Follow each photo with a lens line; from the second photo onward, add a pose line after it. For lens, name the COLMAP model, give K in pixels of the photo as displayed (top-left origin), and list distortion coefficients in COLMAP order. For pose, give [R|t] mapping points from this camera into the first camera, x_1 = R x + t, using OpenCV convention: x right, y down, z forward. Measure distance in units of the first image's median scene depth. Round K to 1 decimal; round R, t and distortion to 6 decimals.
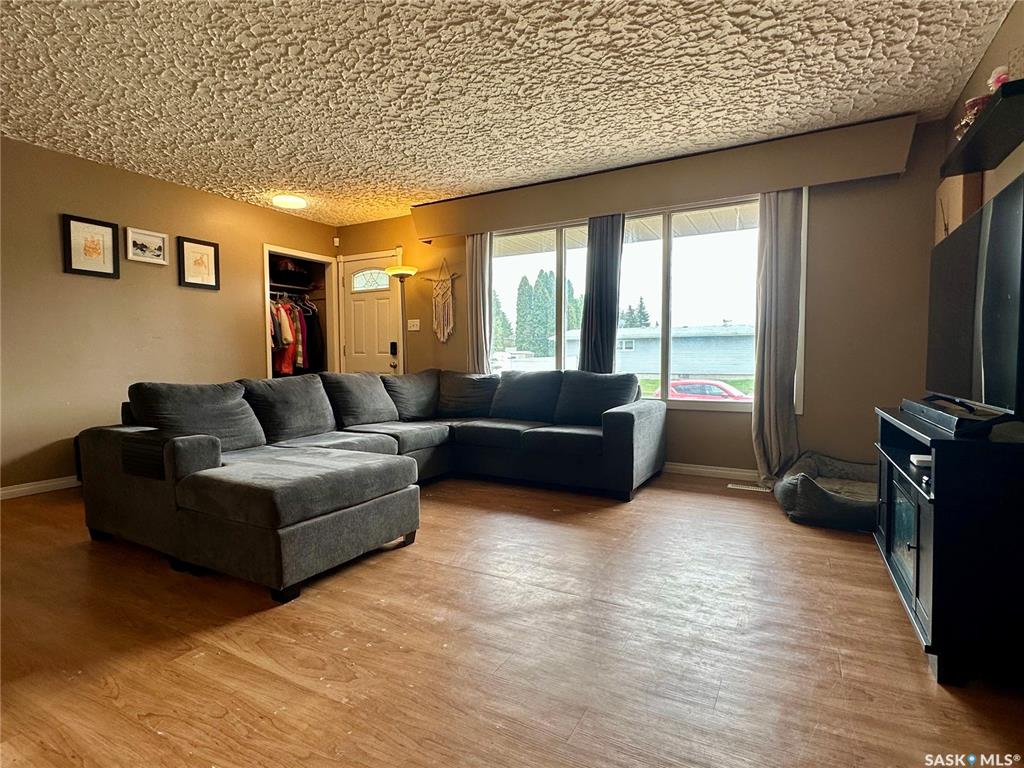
lens RADIAL K [[525.3, 0, 515.0], [0, 525.3, 385.7], [0, 0, 1]] dist [-0.004338, 0.000096]
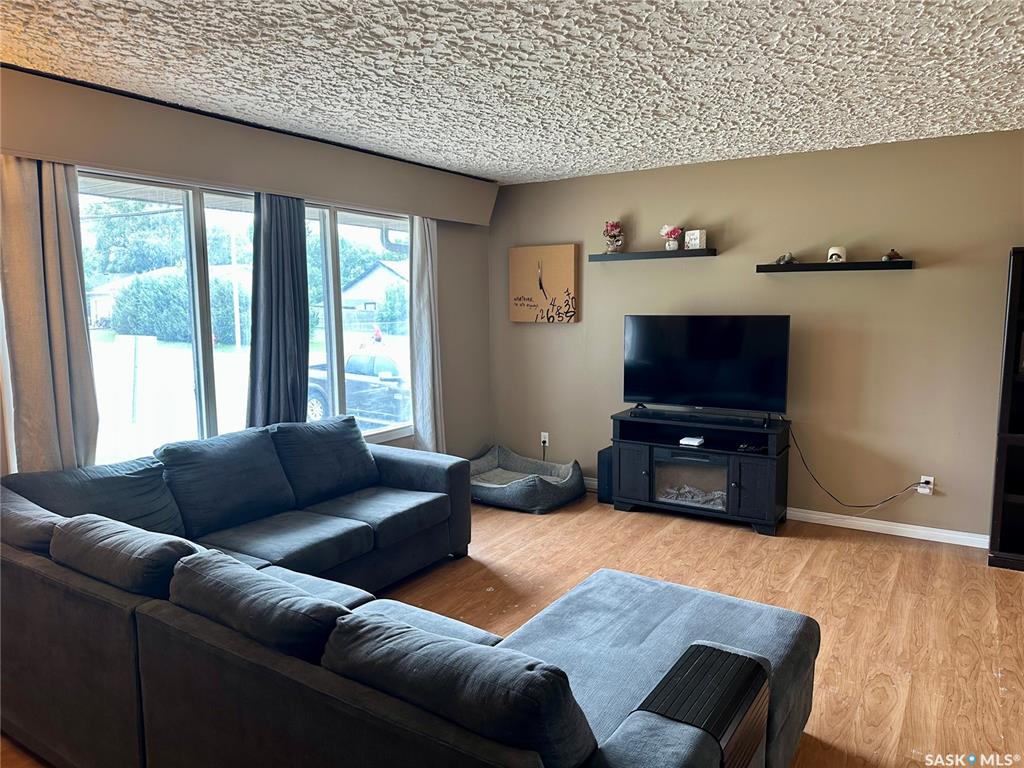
lens RADIAL K [[711.0, 0, 510.8], [0, 711.0, 383.4], [0, 0, 1]] dist [-0.009904, -0.005961]
pose [[0.069979, -0.116659, 0.990704, -1.730543], [0.052104, 0.992210, 0.113156, -0.379680], [-0.996187, 0.043701, 0.075512, 1.458899]]
